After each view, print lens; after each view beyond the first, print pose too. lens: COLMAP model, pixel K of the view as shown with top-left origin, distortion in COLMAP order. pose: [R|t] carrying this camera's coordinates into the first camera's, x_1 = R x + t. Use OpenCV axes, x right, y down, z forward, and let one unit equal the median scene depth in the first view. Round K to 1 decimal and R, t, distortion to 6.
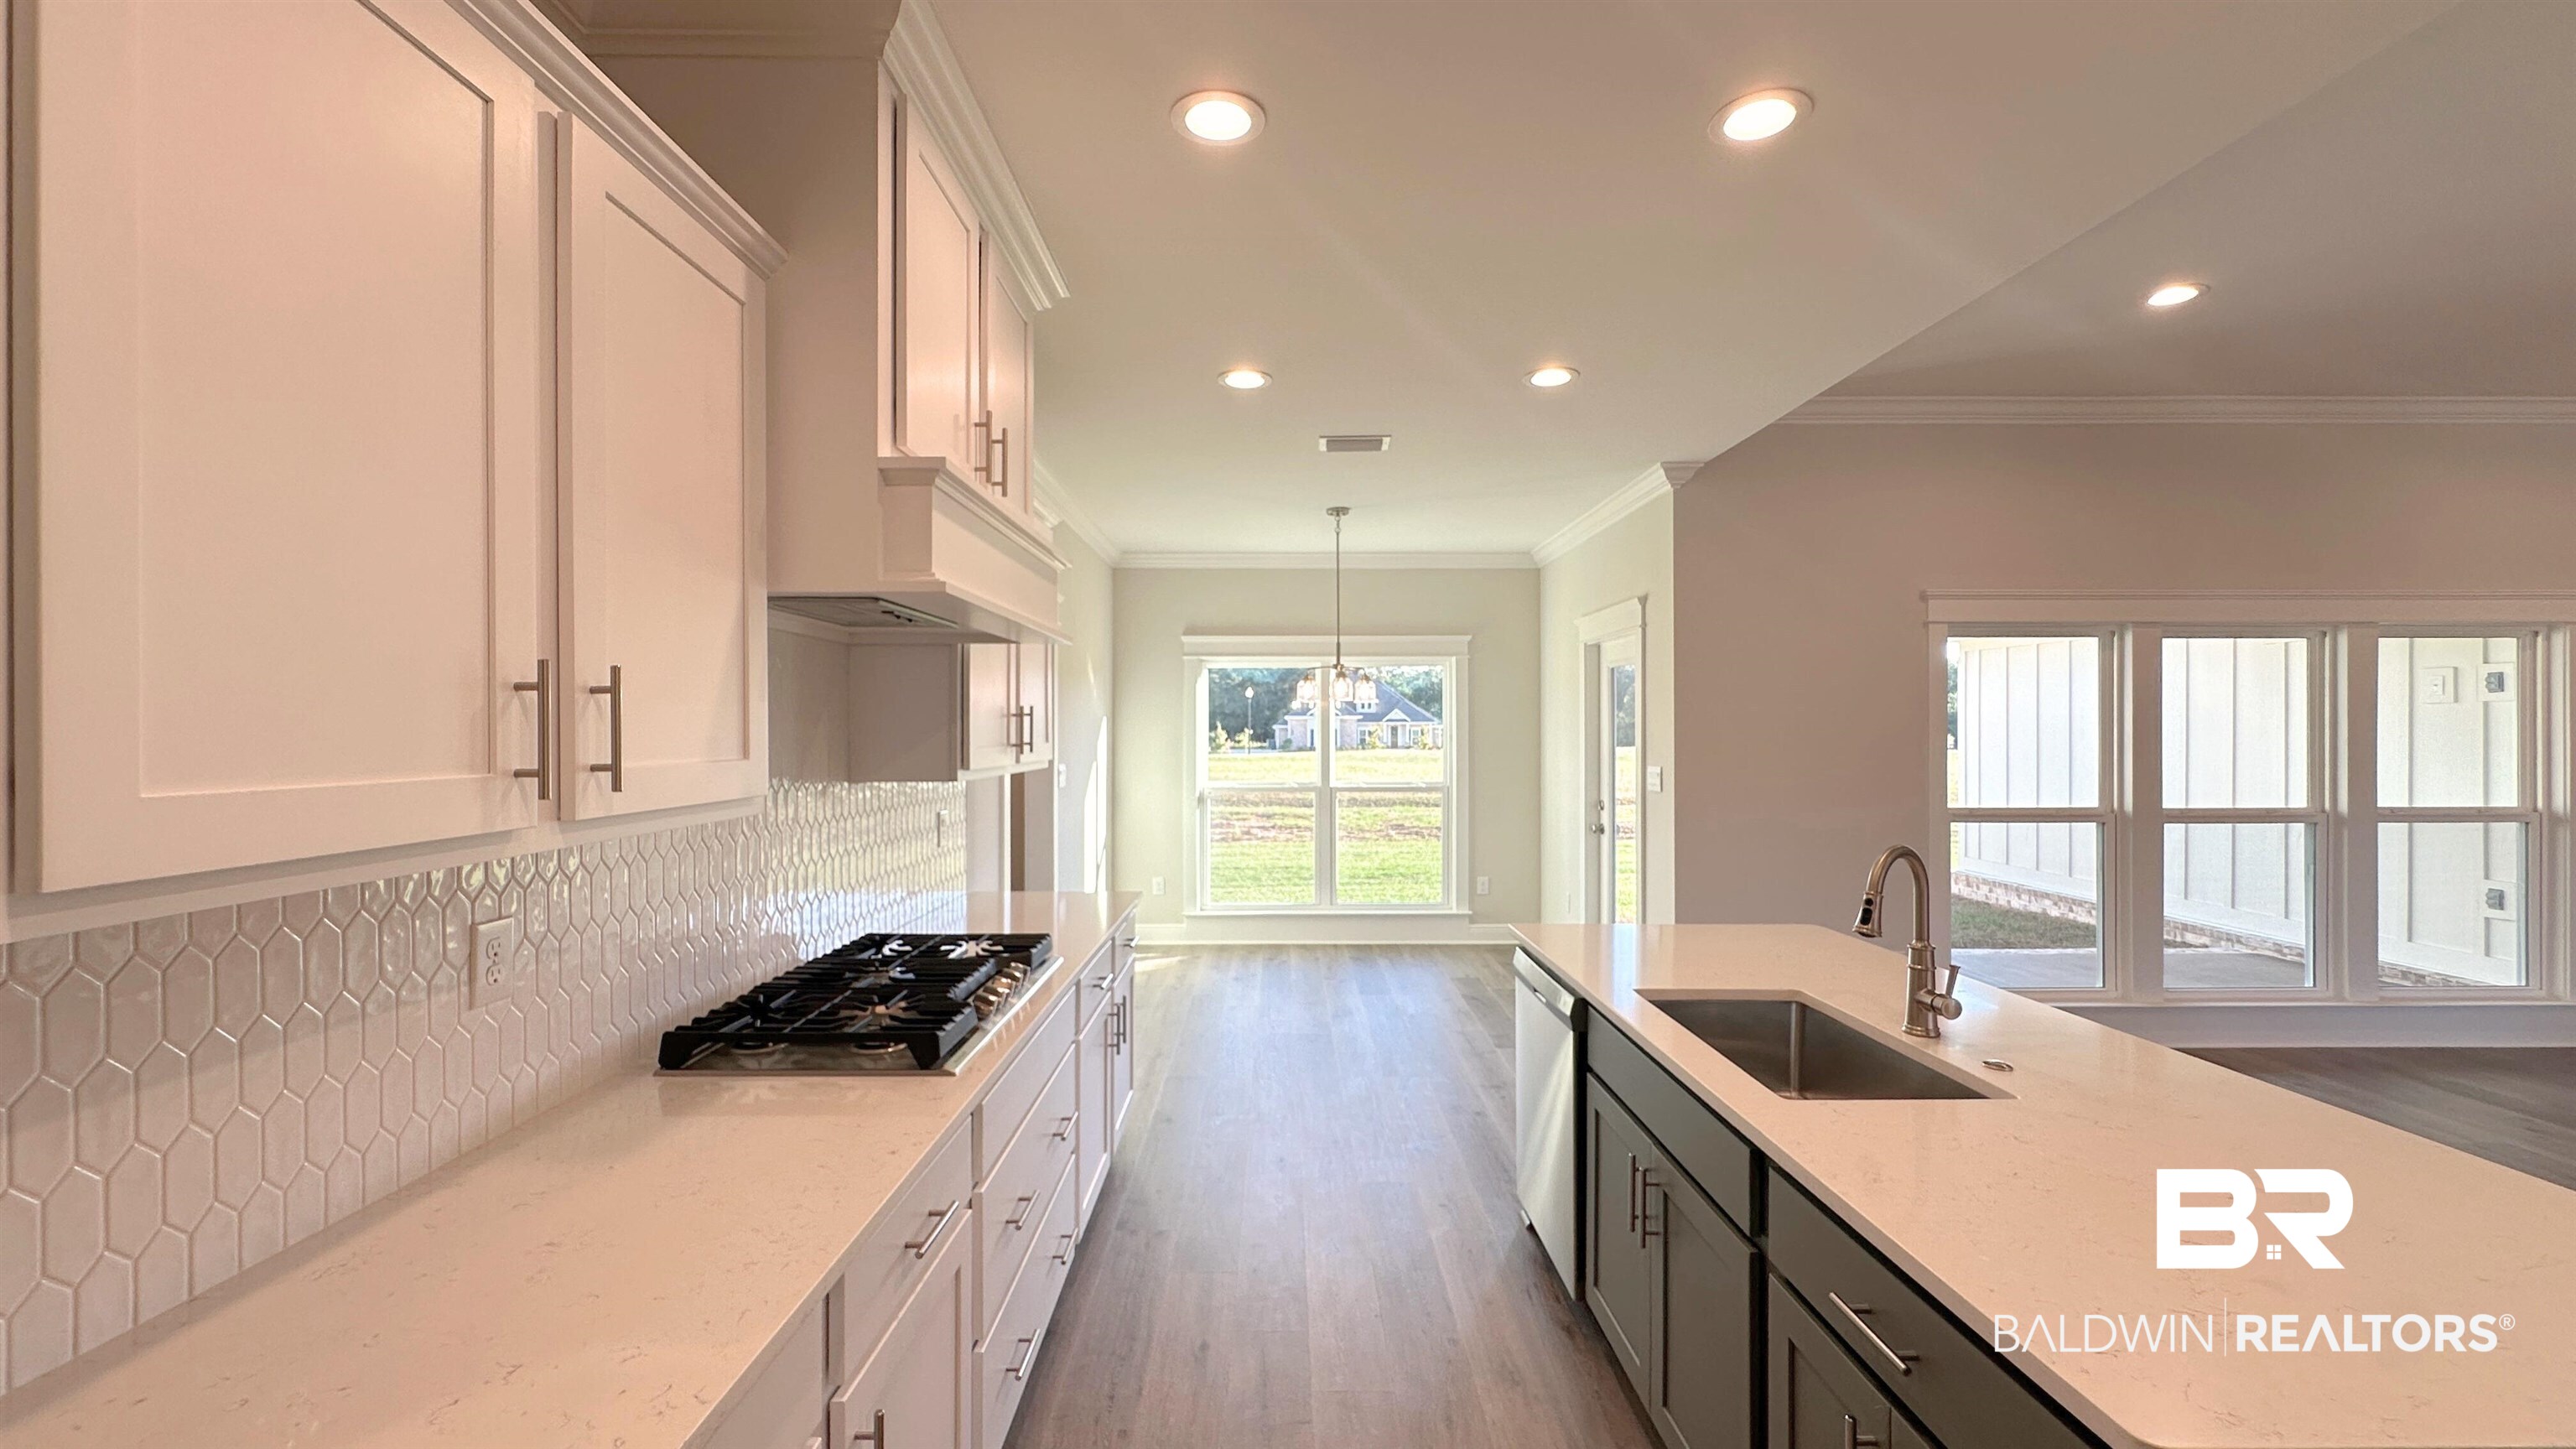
lens RADIAL K [[1023.1, 0, 1288.0], [0, 1023.1, 724.5], [0, 0, 1]] dist [-0.001143, 0.000104]
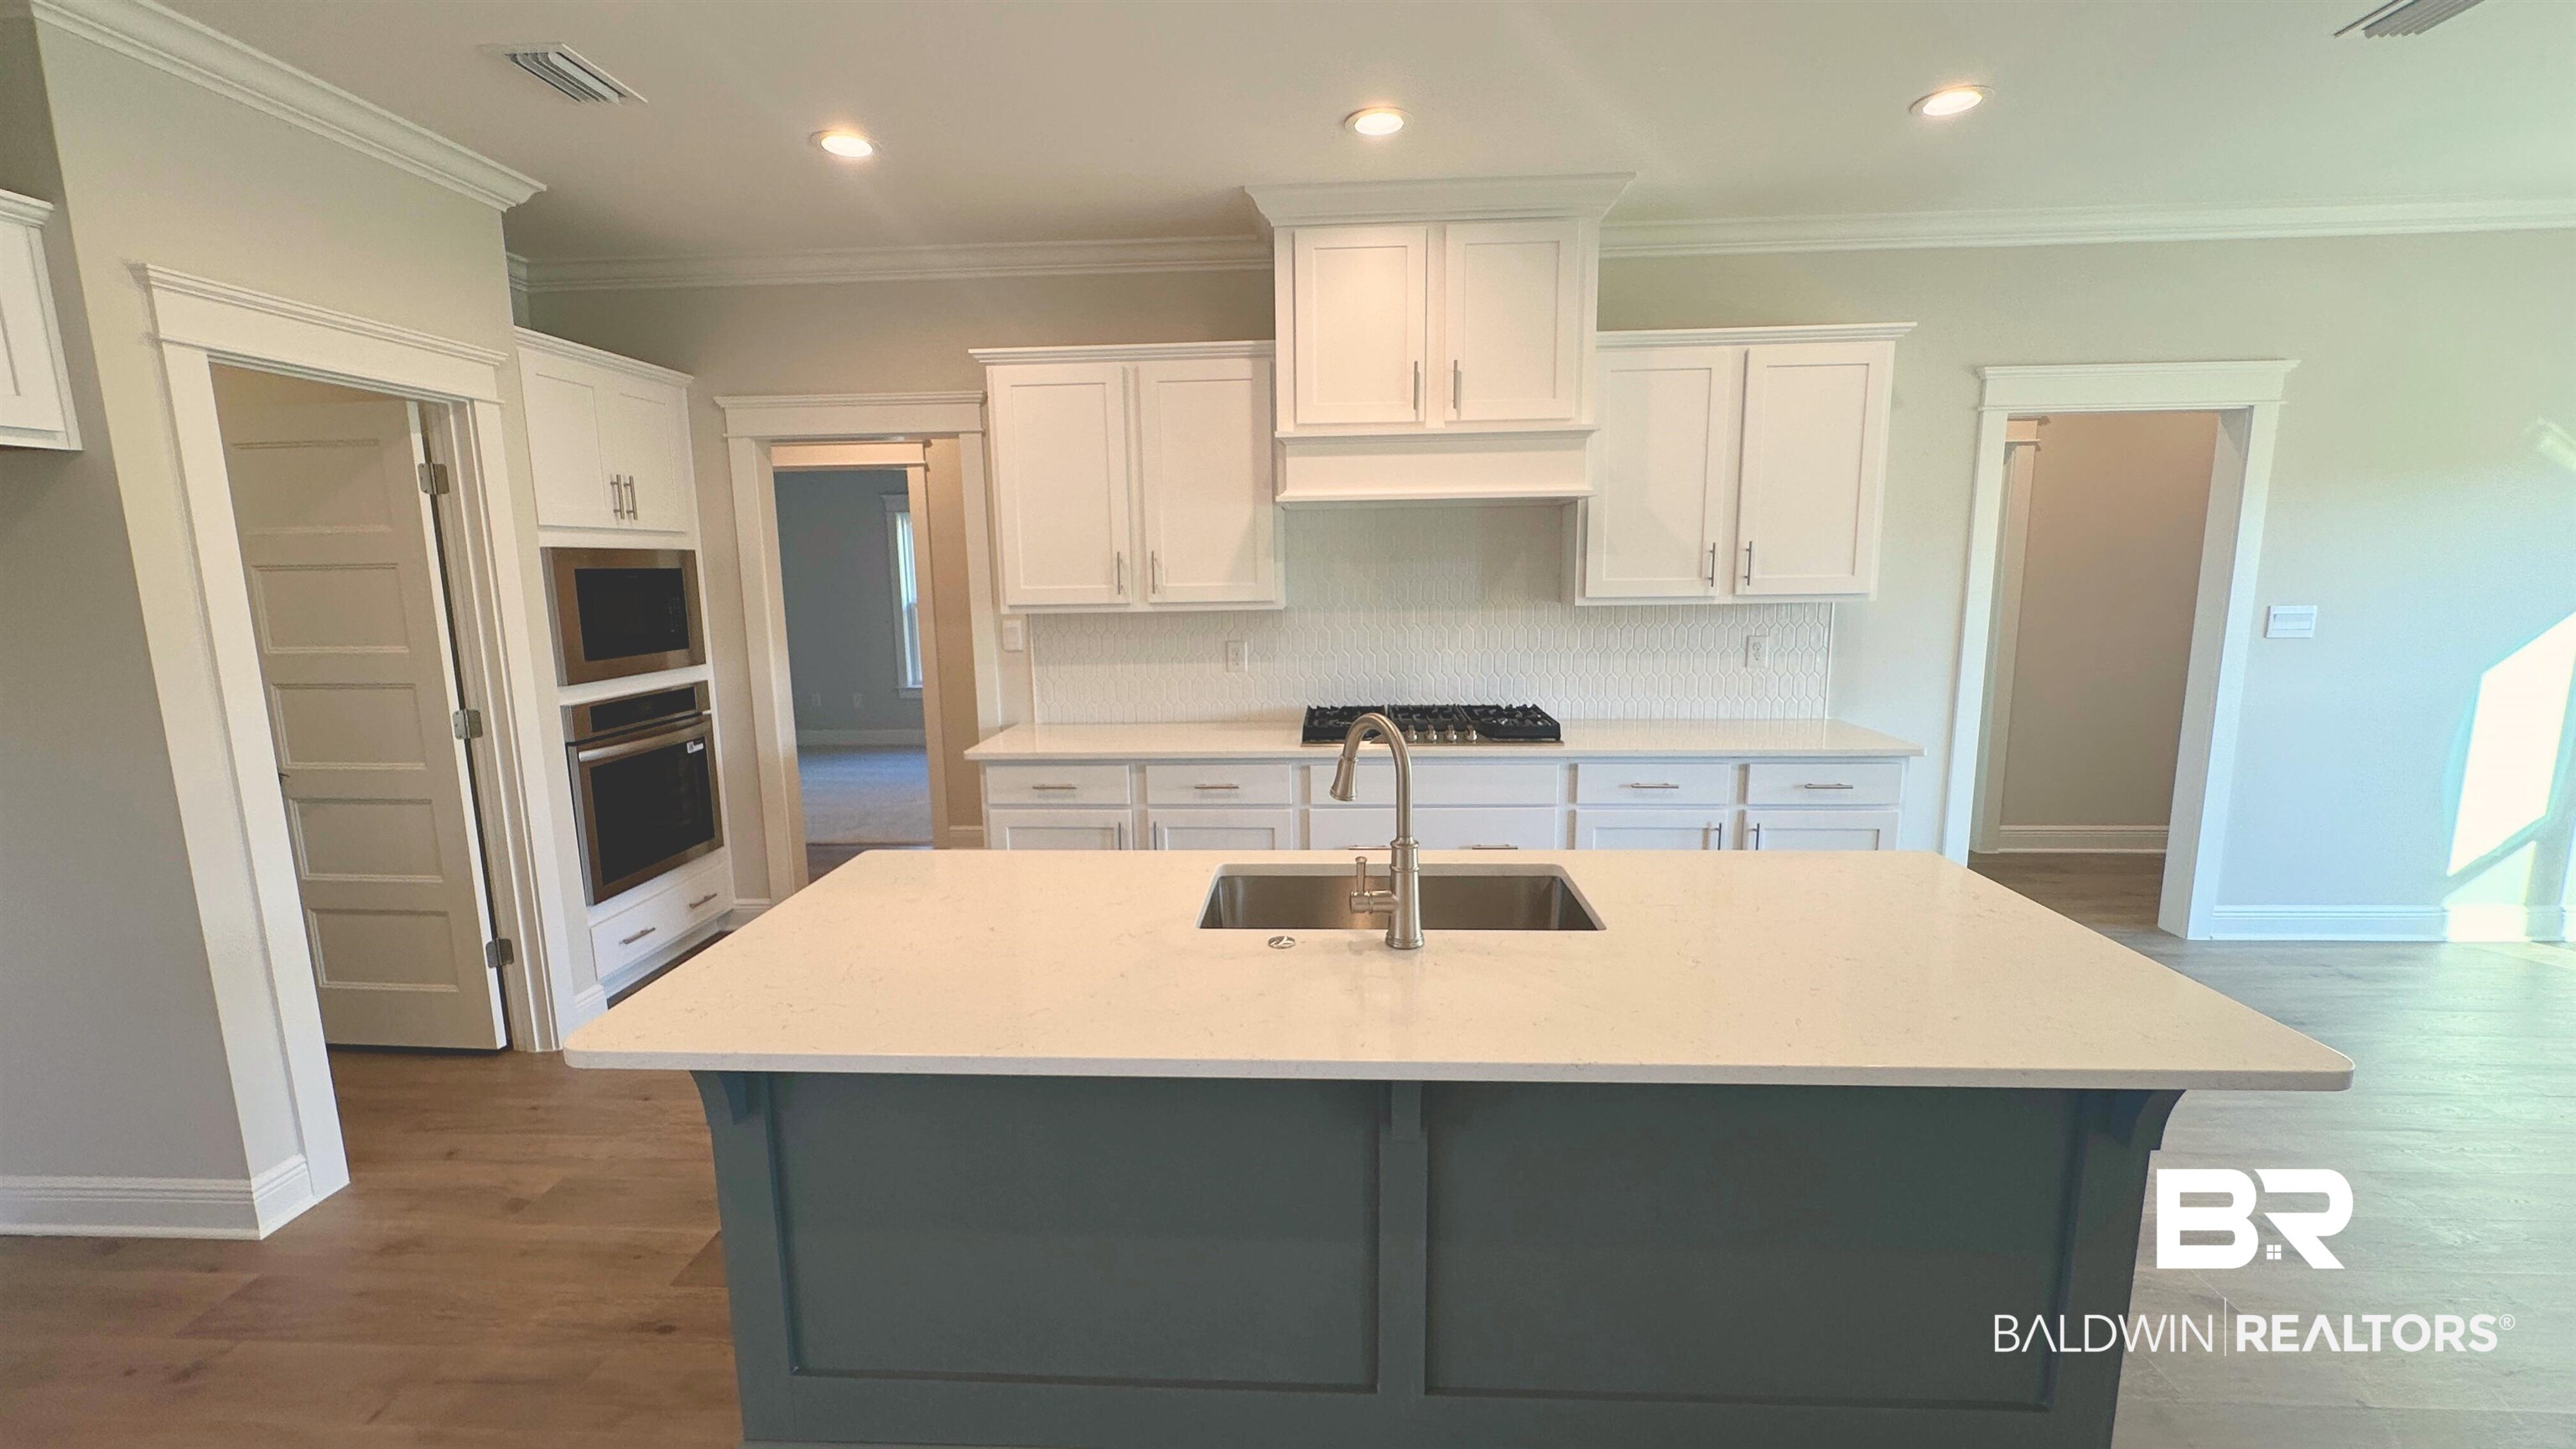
lens RADIAL K [[1025.8, 0, 1282.0], [0, 1025.8, 724.6], [0, 0, 1]] dist [-0.003208, 0.000692]
pose [[-0.062983, 0.158146, -0.985405, 0.406774], [0.018886, 0.987377, 0.157256, -0.002752], [0.997836, -0.008705, -0.065175, 0.263348]]
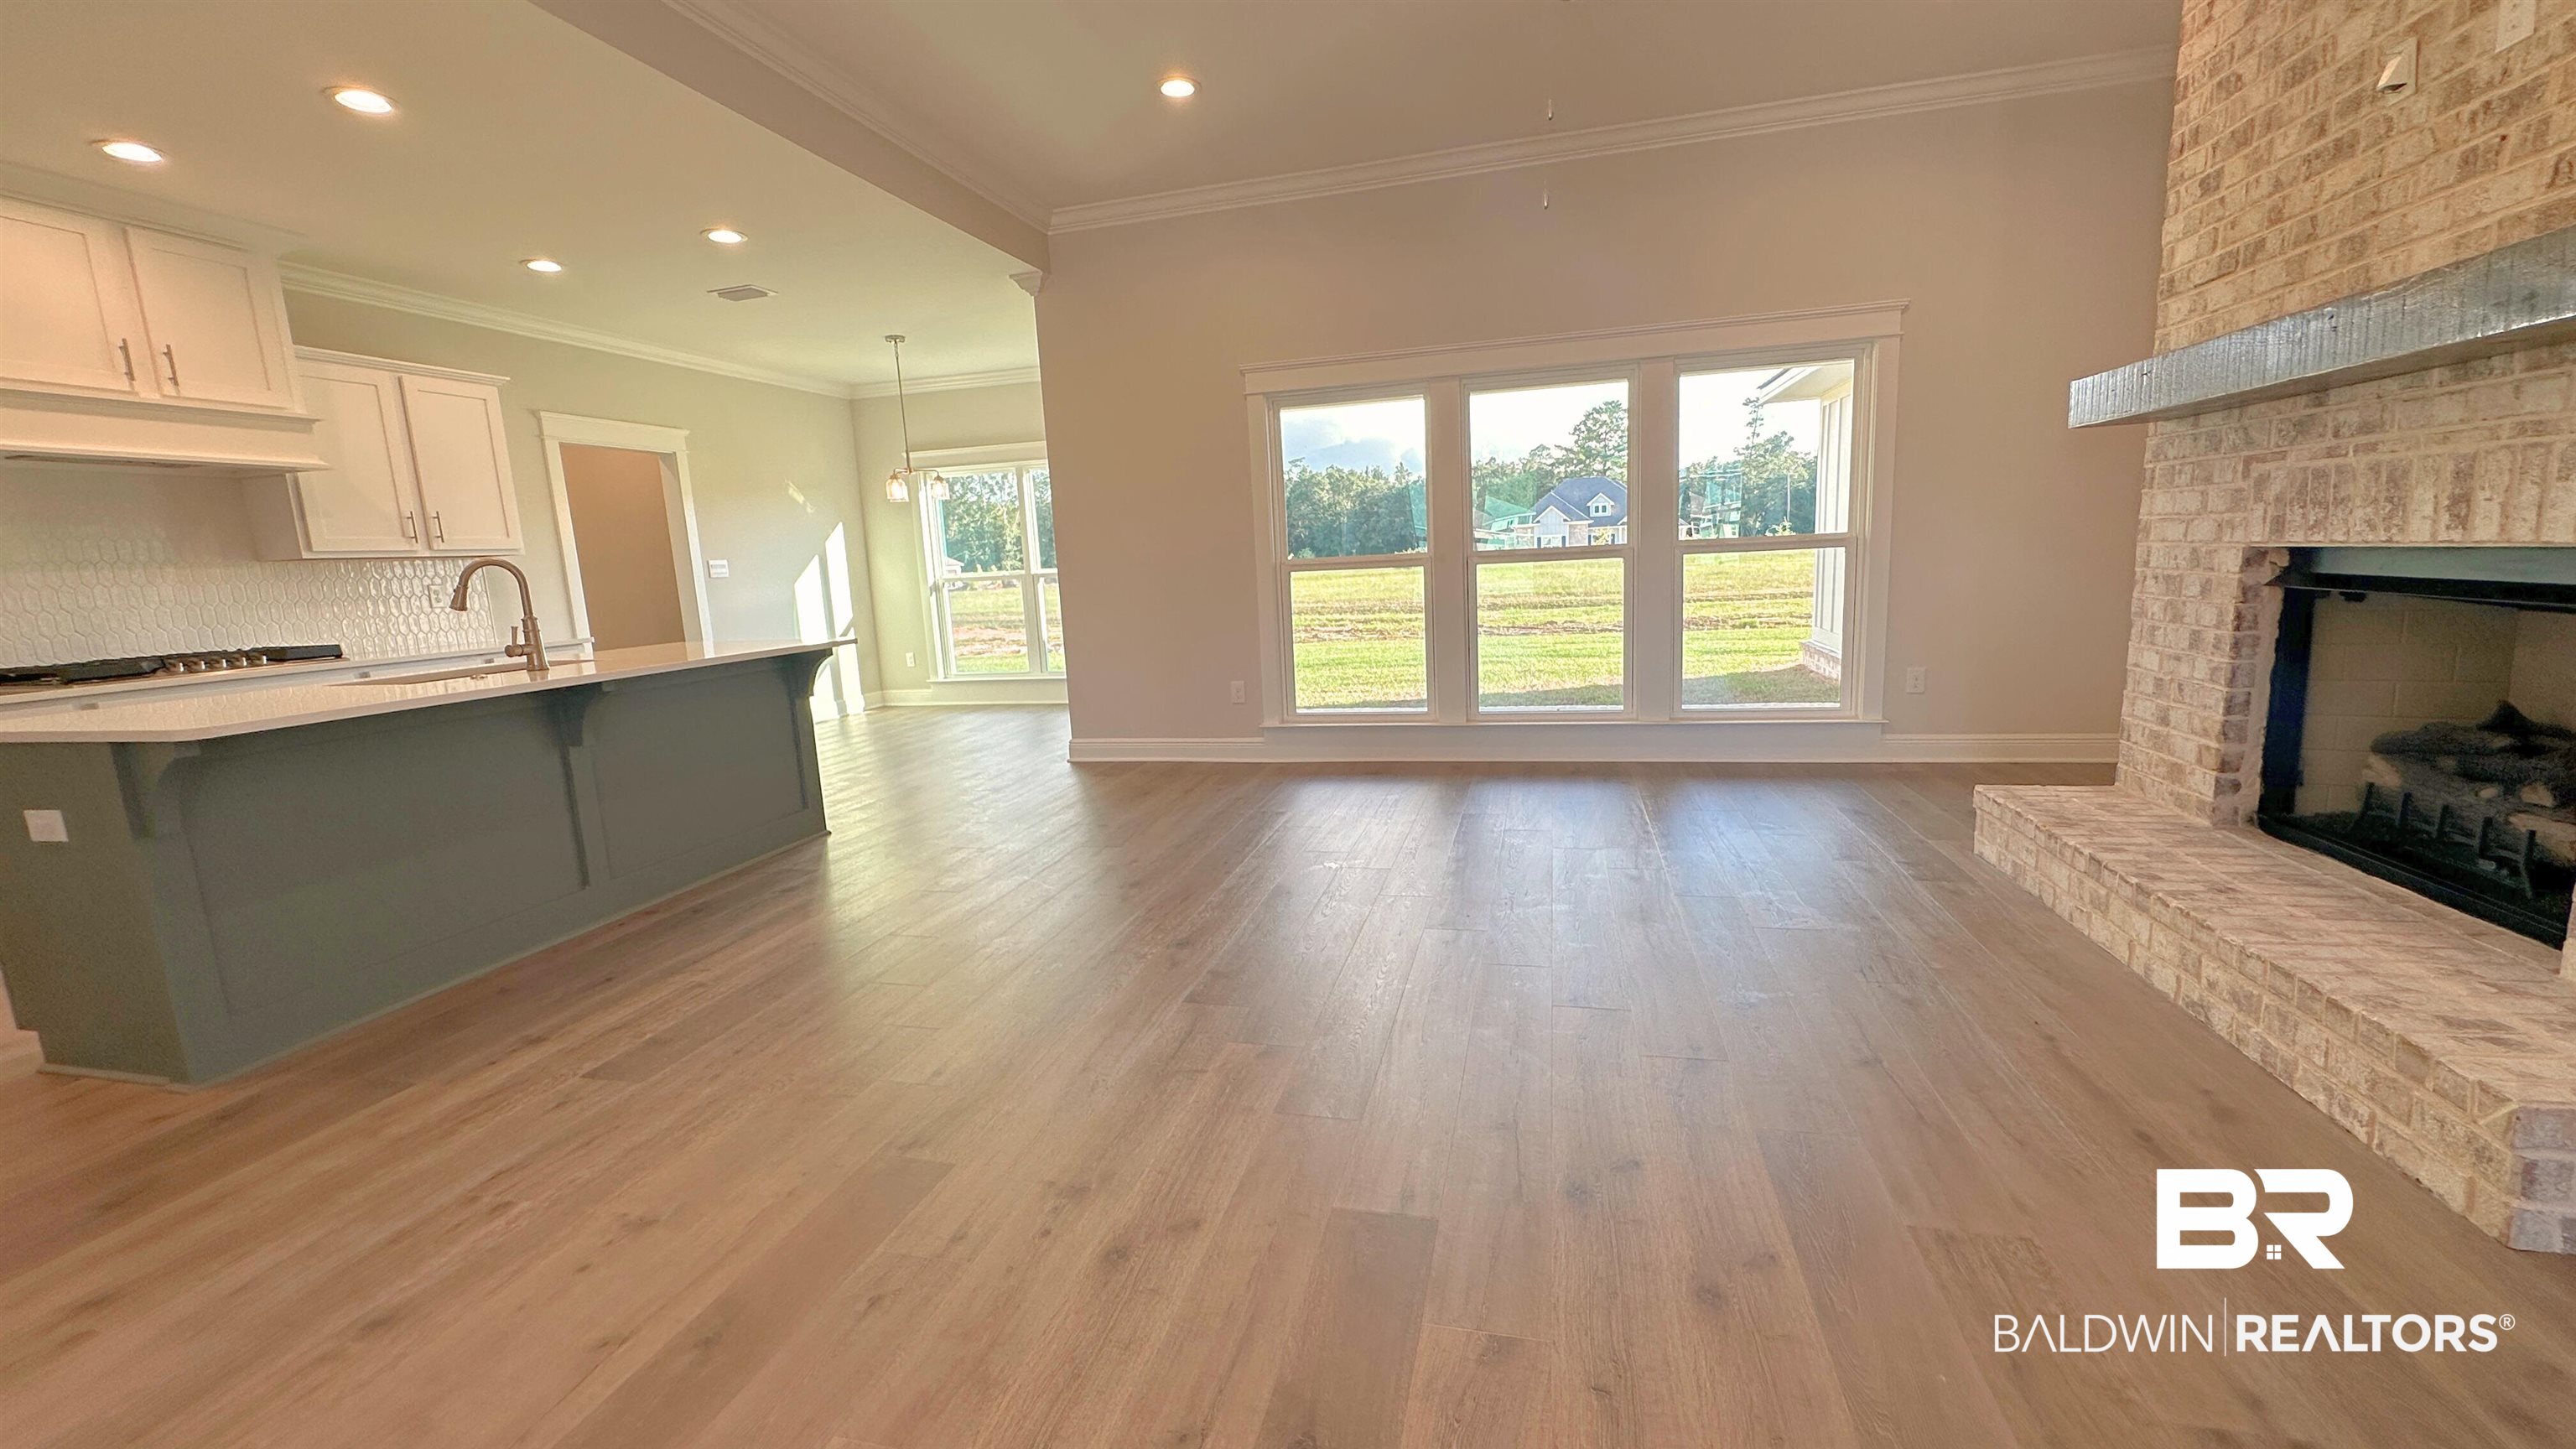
lens RADIAL K [[1025.8, 0, 1282.0], [0, 1025.8, 724.6], [0, 0, 1]] dist [-0.003208, 0.000692]
pose [[0.966035, -0.005851, -0.258346, 0.641206], [0.051066, 0.984351, 0.168659, 0.048297], [0.253316, -0.176123, 0.951216, -0.100966]]
